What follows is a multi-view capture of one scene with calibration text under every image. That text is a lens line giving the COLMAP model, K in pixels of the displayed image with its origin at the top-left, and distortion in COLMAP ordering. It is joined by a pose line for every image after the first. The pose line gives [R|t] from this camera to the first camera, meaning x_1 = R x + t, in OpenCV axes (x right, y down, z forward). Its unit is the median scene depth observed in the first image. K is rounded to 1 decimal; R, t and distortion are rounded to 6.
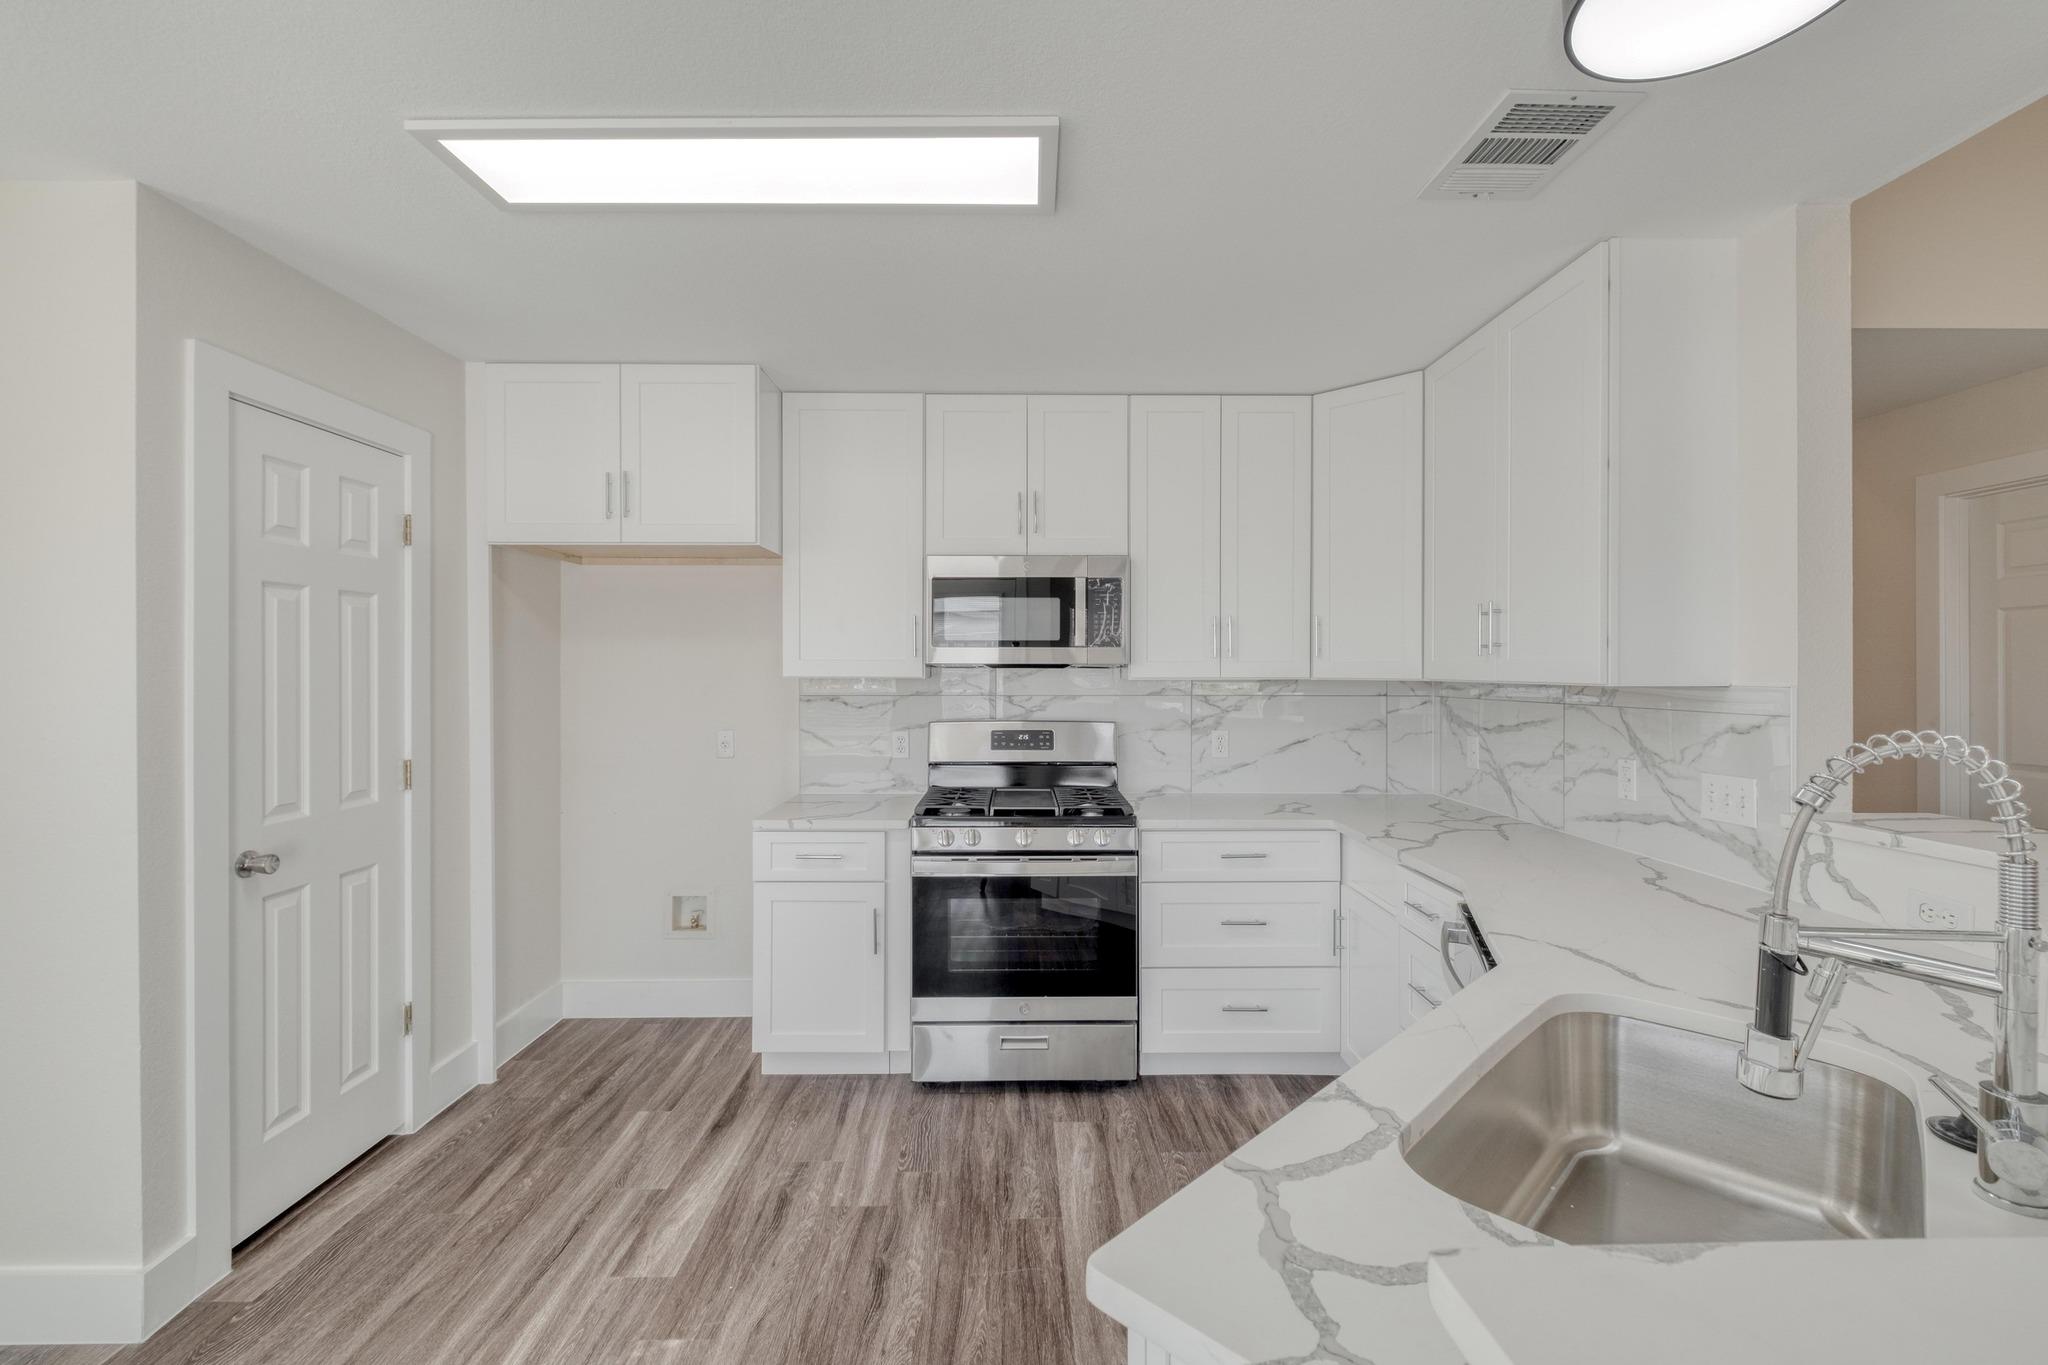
lens RADIAL K [[889.4, 0, 1018.5], [0, 889.4, 673.1], [0, 0, 1]] dist [0.004868, -0.003072]
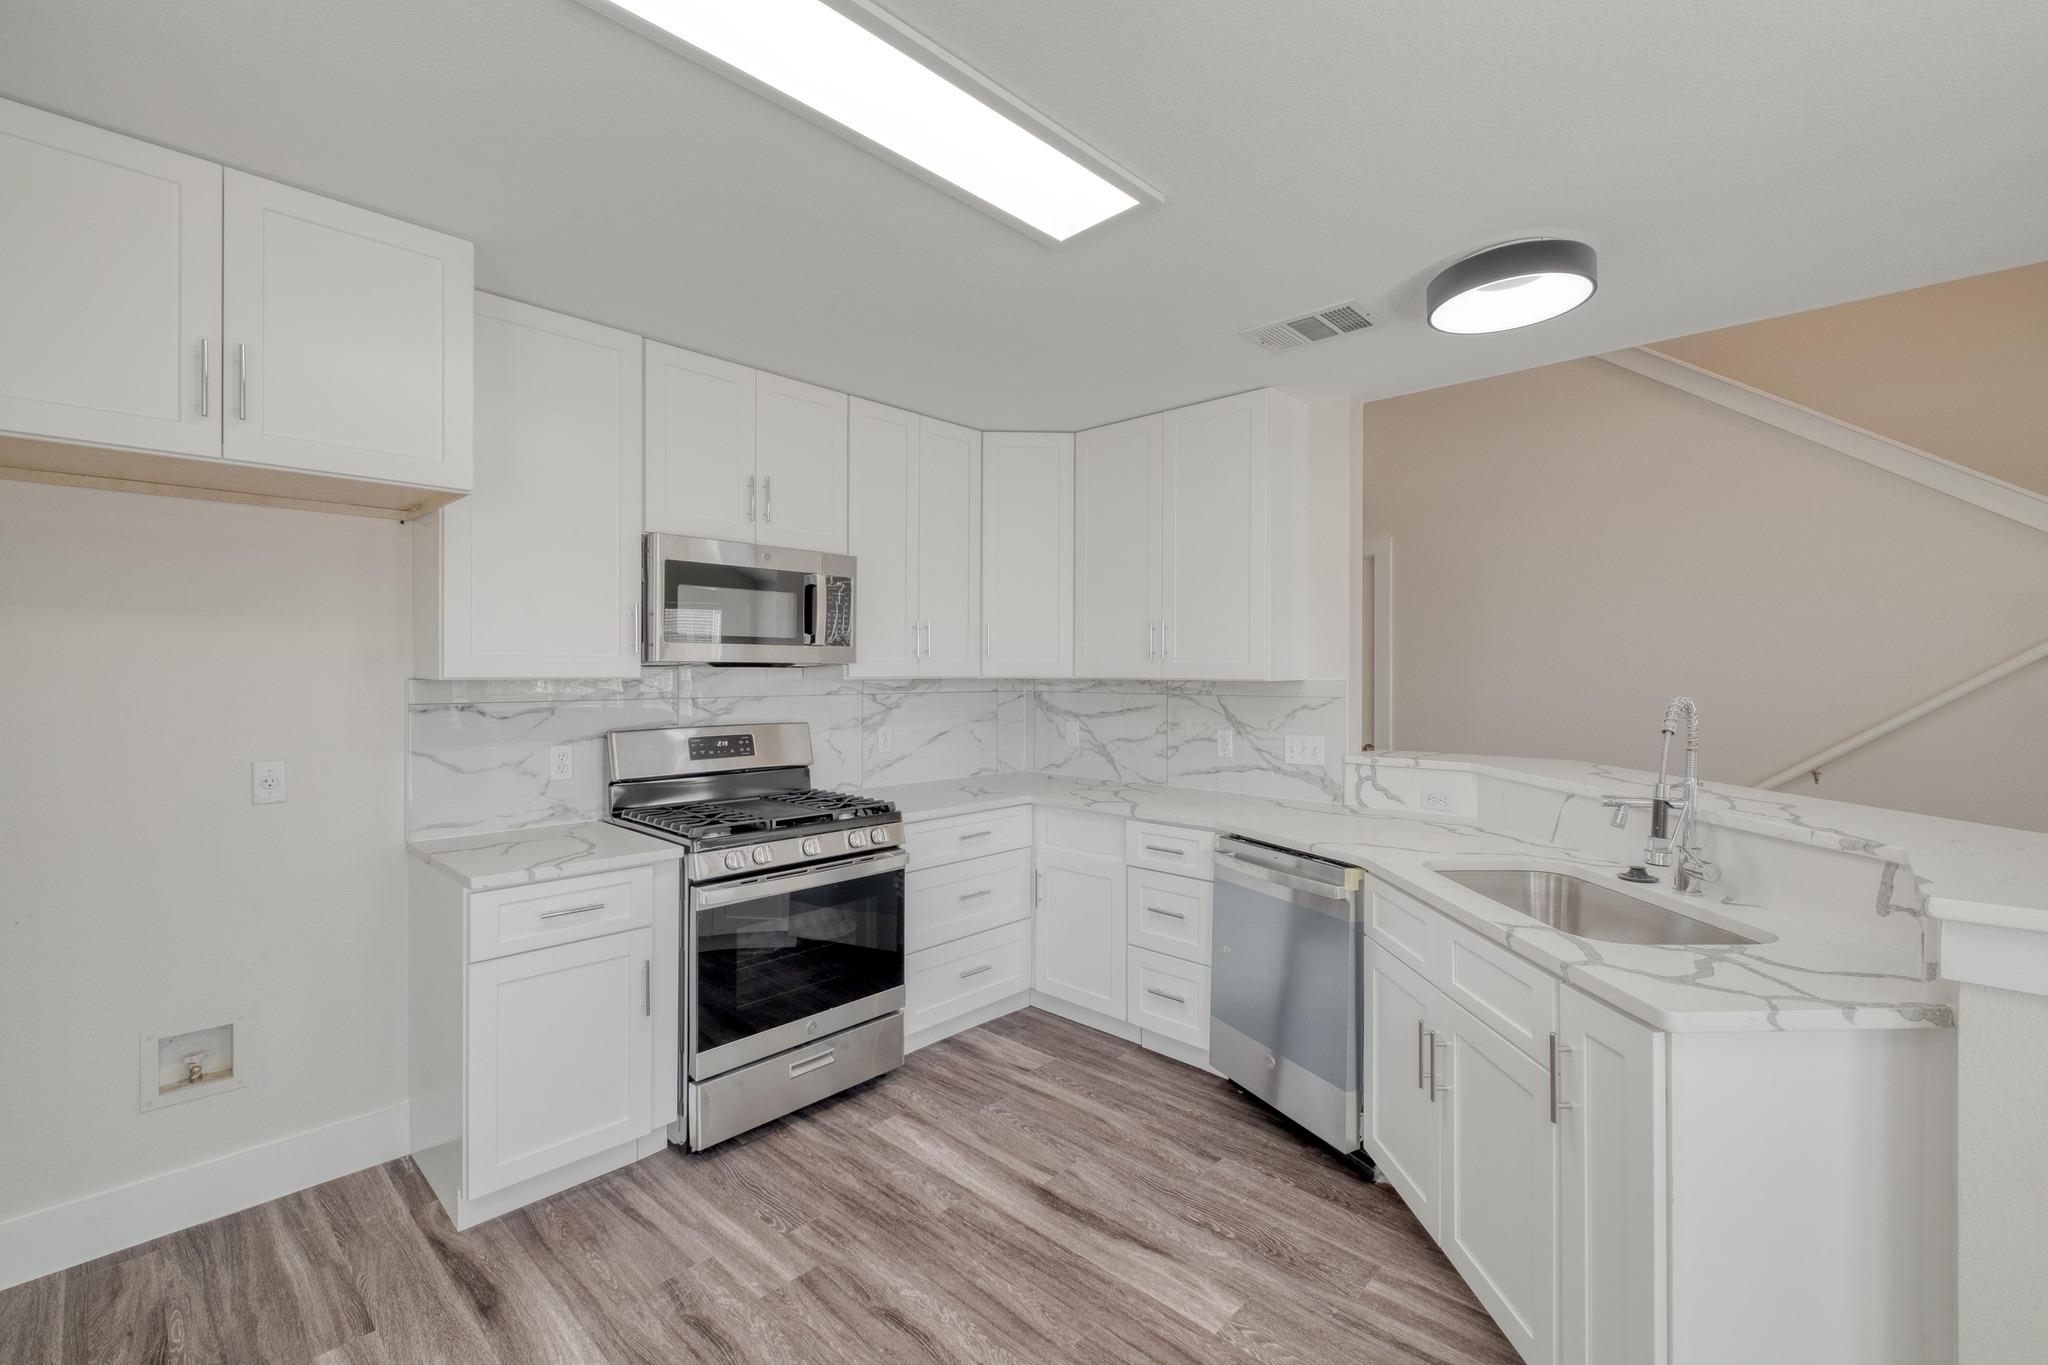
lens RADIAL K [[889.4, 0, 1026.0], [0, 889.4, 676.3], [0, 0, 1]] dist [0.004868, -0.003072]
pose [[0.686680, -0.003064, 0.726953, -0.517518], [0.000647, 0.999993, 0.003603, 0.000873], [-0.726959, -0.002004, 0.686678, 0.183304]]
